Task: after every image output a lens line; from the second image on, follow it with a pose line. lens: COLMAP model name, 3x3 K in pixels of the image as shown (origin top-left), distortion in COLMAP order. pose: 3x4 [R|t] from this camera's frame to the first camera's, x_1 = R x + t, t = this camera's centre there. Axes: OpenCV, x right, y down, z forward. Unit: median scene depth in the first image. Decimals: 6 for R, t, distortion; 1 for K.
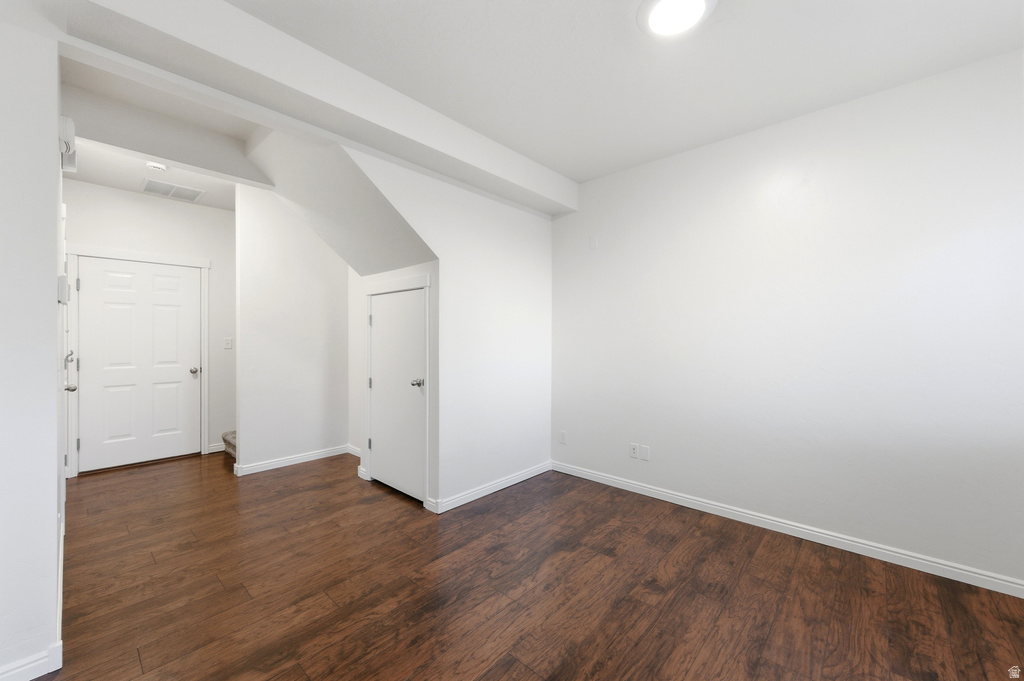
lens RADIAL K [[405.5, 0, 512.0], [0, 405.5, 340.5], [0, 0, 1]] dist [0.000371, 0.000006]
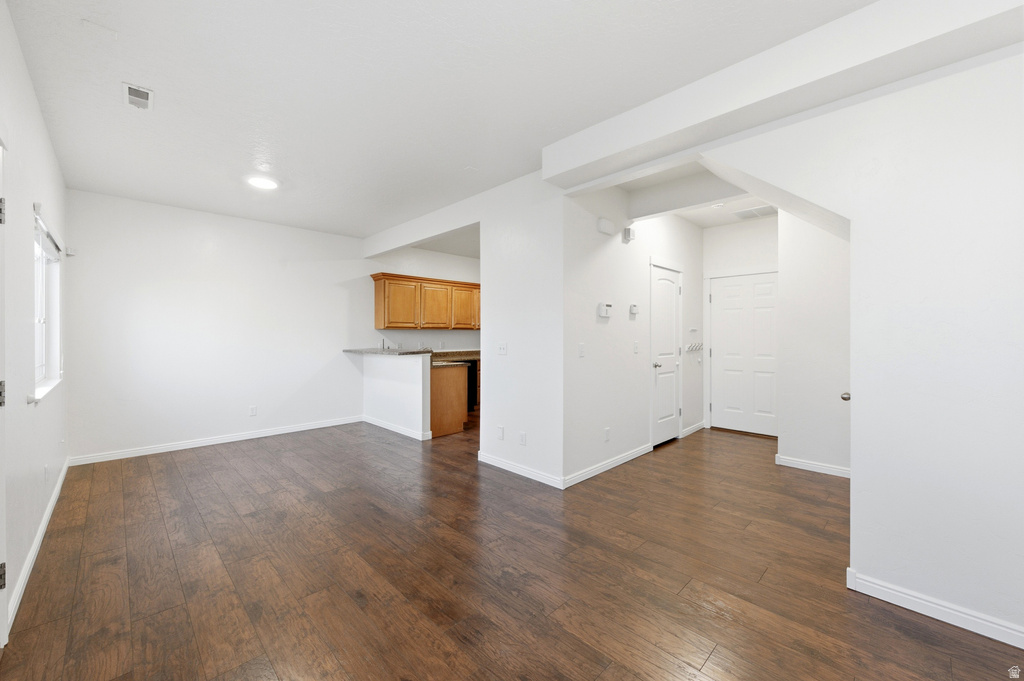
lens RADIAL K [[403.3, 0, 510.6], [0, 403.3, 337.8], [0, 0, 1]] dist [-0.000850, -0.000402]
pose [[-0.062593, 0.010636, -0.997982, 0.641543], [-0.008565, 0.999901, 0.011194, -0.006422], [0.998002, 0.009248, -0.062496, 0.543073]]
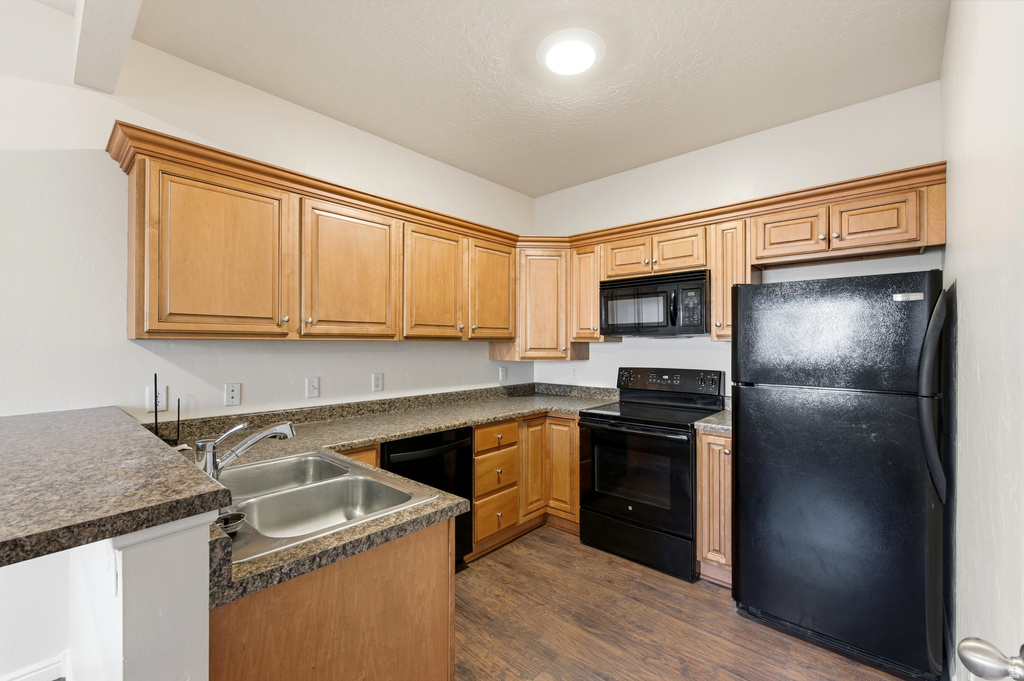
lens RADIAL K [[432.9, 0, 512.0], [0, 432.9, 340.5], [0, 0, 1]] dist [-0.001224, -0.000231]
pose [[-0.006959, -0.003973, -0.999968, -1.006281], [-0.010728, 0.999935, -0.003899, -0.027399], [0.999918, 0.010701, -0.007001, 0.248276]]
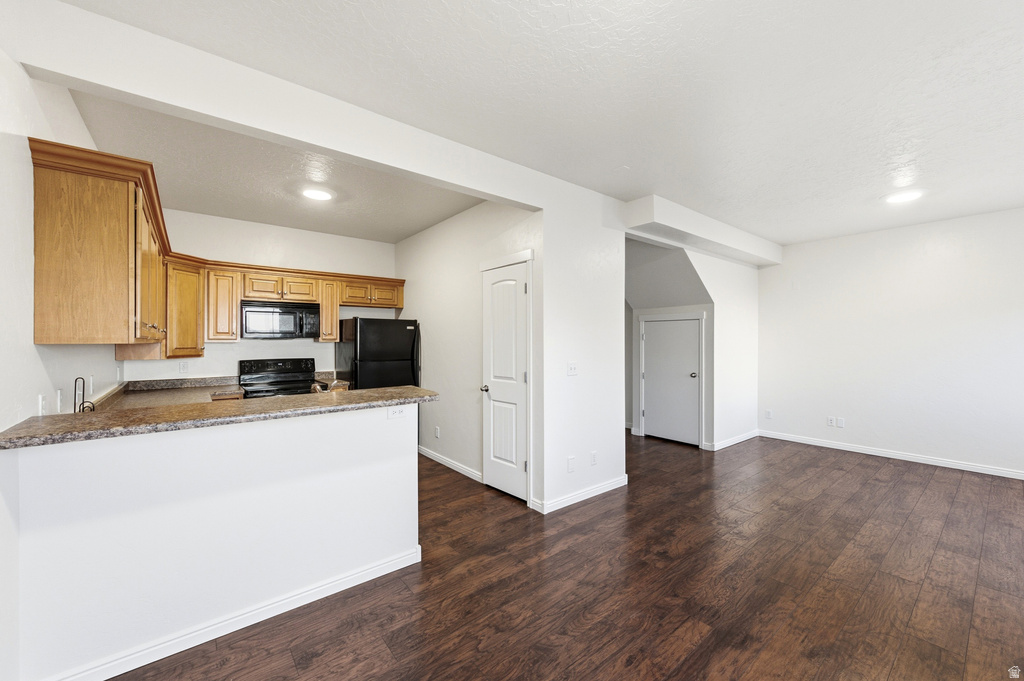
lens RADIAL K [[403.3, 0, 510.6], [0, 403.3, 337.8], [0, 0, 1]] dist [-0.000850, -0.000402]
pose [[0.986706, 0.002056, -0.162501, -0.900350], [-0.004231, 0.999906, -0.013038, -0.033625], [0.162459, 0.013552, 0.986622, -0.995106]]
